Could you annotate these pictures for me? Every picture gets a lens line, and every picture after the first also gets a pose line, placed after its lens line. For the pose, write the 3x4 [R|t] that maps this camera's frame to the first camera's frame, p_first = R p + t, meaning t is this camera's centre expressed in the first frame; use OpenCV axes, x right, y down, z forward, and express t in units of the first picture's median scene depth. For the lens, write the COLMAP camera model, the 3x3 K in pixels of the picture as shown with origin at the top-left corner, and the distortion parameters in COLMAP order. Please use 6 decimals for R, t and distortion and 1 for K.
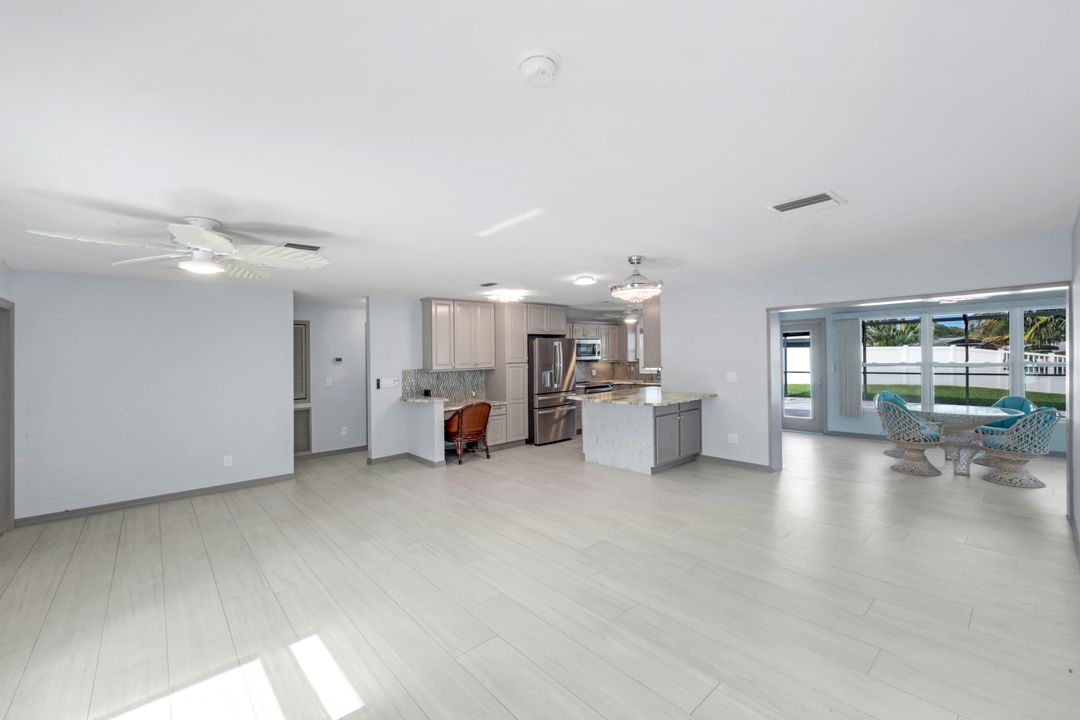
lens RADIAL K [[439.6, 0, 549.6], [0, 439.6, 358.3], [0, 0, 1]] dist [0.001015, -0.000039]
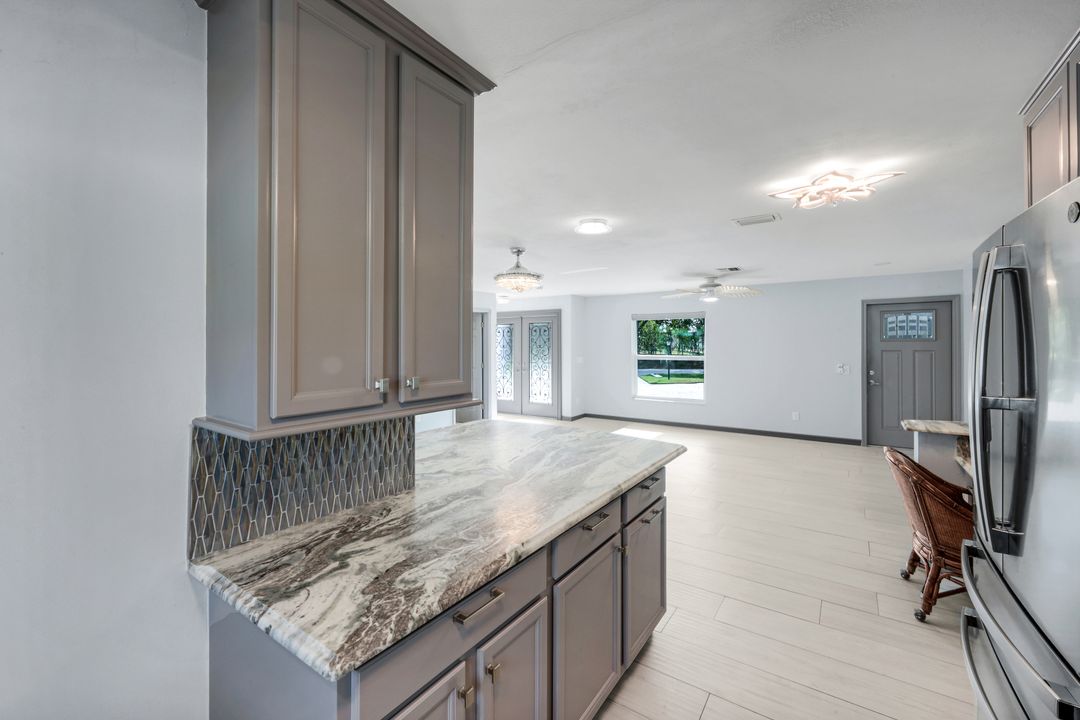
lens RADIAL K [[444.8, 0, 540.0], [0, 444.8, 360.0], [0, 0, 1]] dist [0.002185, 0.000089]
pose [[-0.972197, 0.035089, -0.231522, 0.256236], [0.024467, 0.998519, 0.048591, -0.012640], [0.232884, 0.041576, -0.971615, 1.295475]]
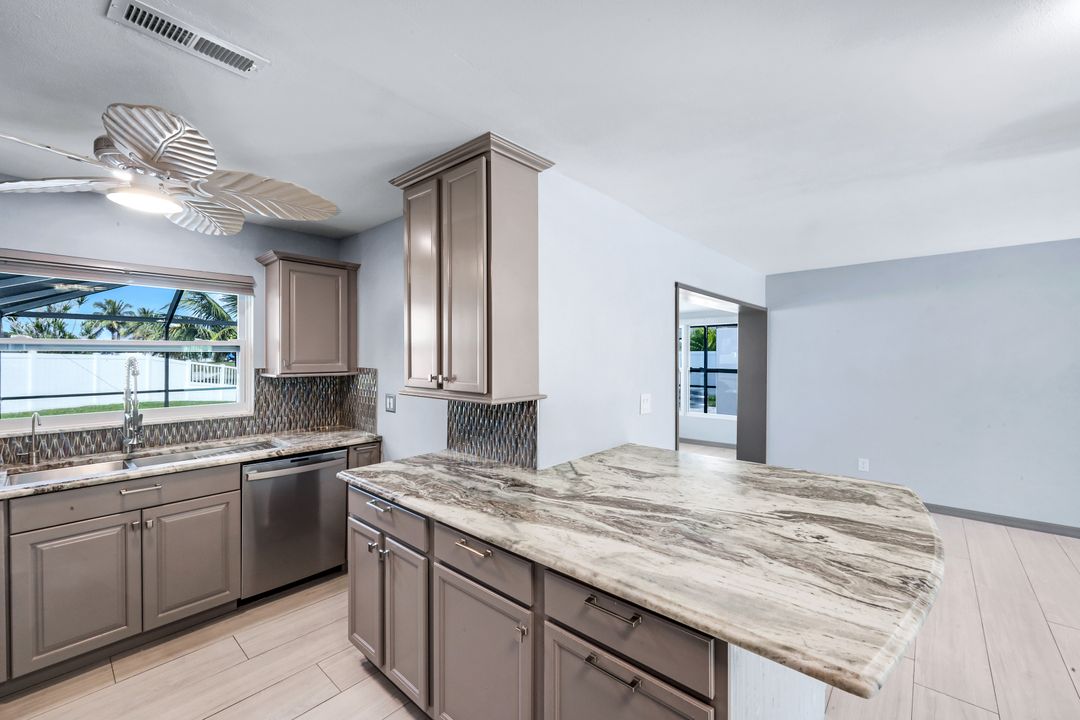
lens RADIAL K [[444.8, 0, 540.0], [0, 444.8, 360.0], [0, 0, 1]] dist [0.002185, 0.000089]
pose [[-0.110580, 0.014003, 0.993769, -0.075736], [0.010124, 0.999865, -0.012962, -0.002095], [-0.993816, 0.008627, -0.110707, 1.042992]]
